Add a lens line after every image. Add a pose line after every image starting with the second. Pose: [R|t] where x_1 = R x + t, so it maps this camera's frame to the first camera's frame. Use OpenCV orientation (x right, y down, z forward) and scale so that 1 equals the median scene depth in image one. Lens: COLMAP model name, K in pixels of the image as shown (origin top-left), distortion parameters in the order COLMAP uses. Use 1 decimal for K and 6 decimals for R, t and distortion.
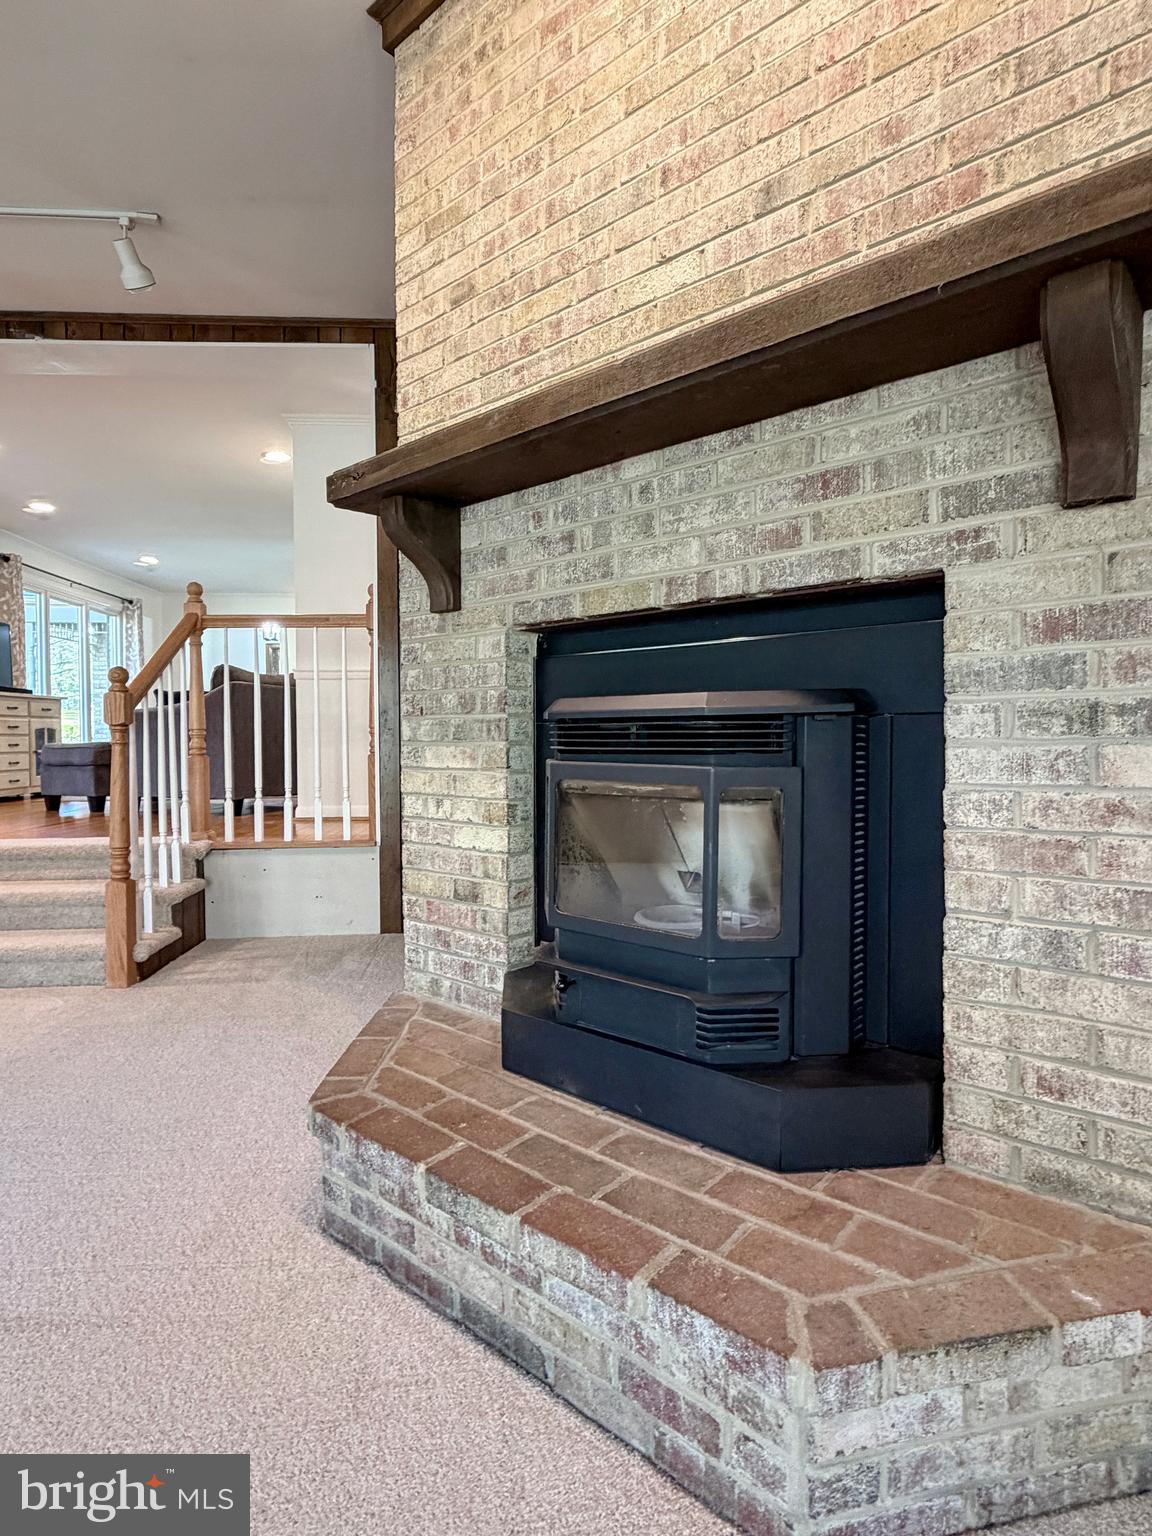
lens RADIAL K [[854.9, 0, 588.5], [0, 854.9, 746.4], [0, 0, 1]] dist [0.000764, 0.002388]
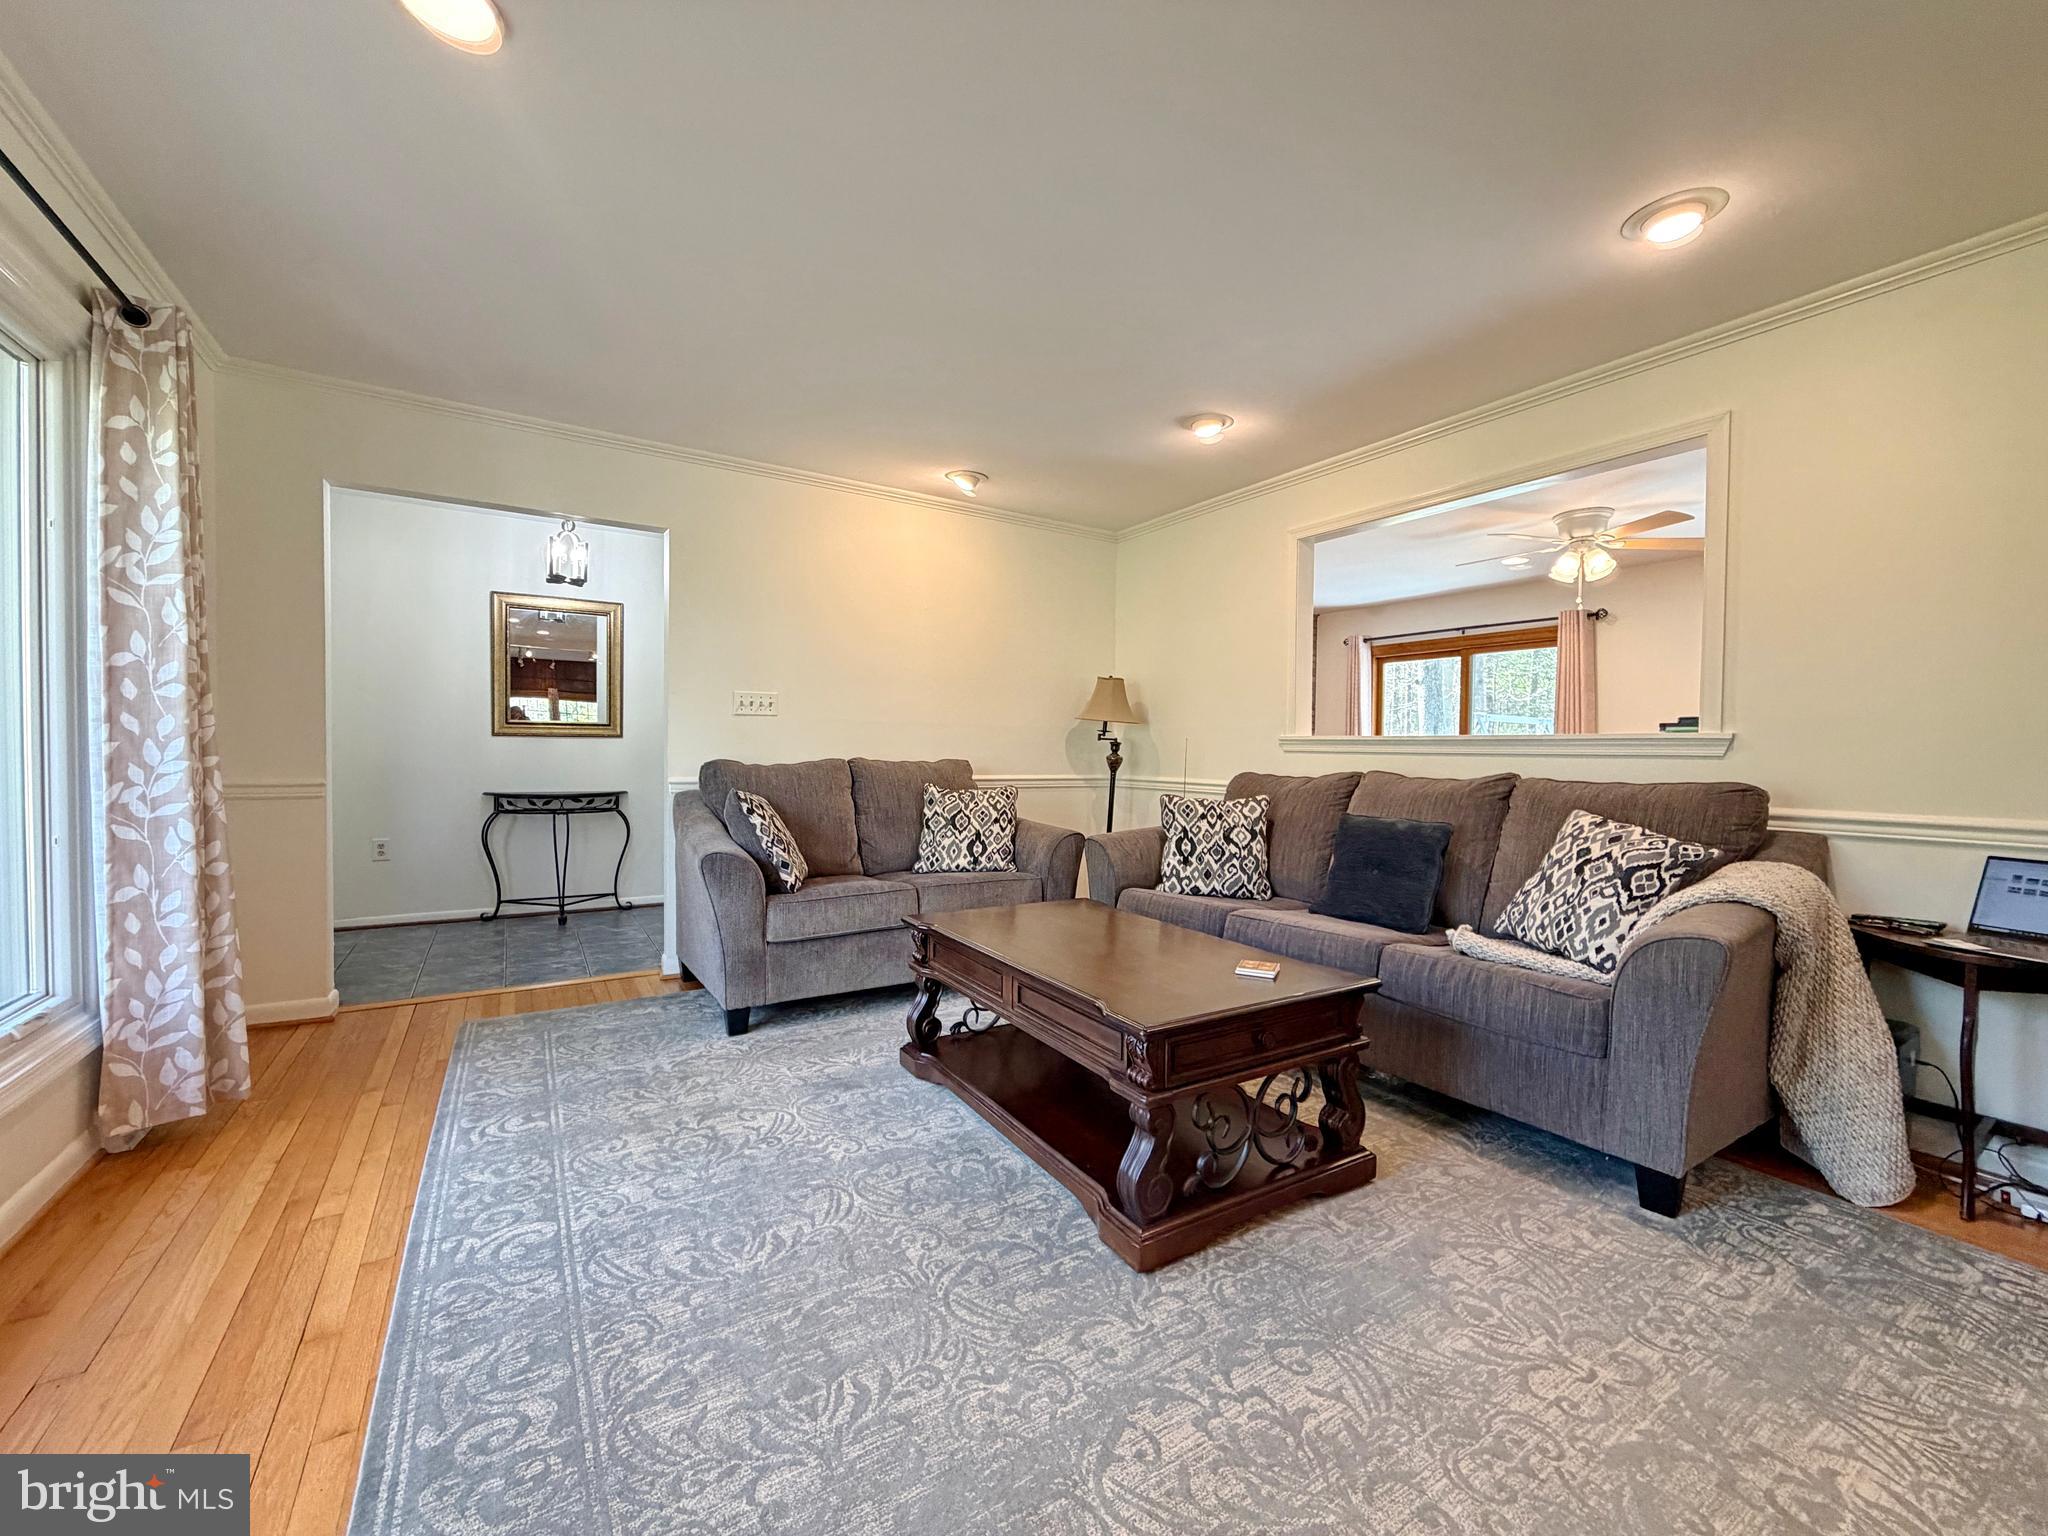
lens RADIAL K [[829.4, 0, 1015.6], [0, 829.4, 764.5], [0, 0, 1]] dist [-0.000402, 0.000111]
pose [[0.879691, 0.014367, 0.475329, -2.038549], [-0.022132, 0.999697, 0.010743, -0.294857], [-0.475031, -0.019970, 0.879742, 3.306047]]
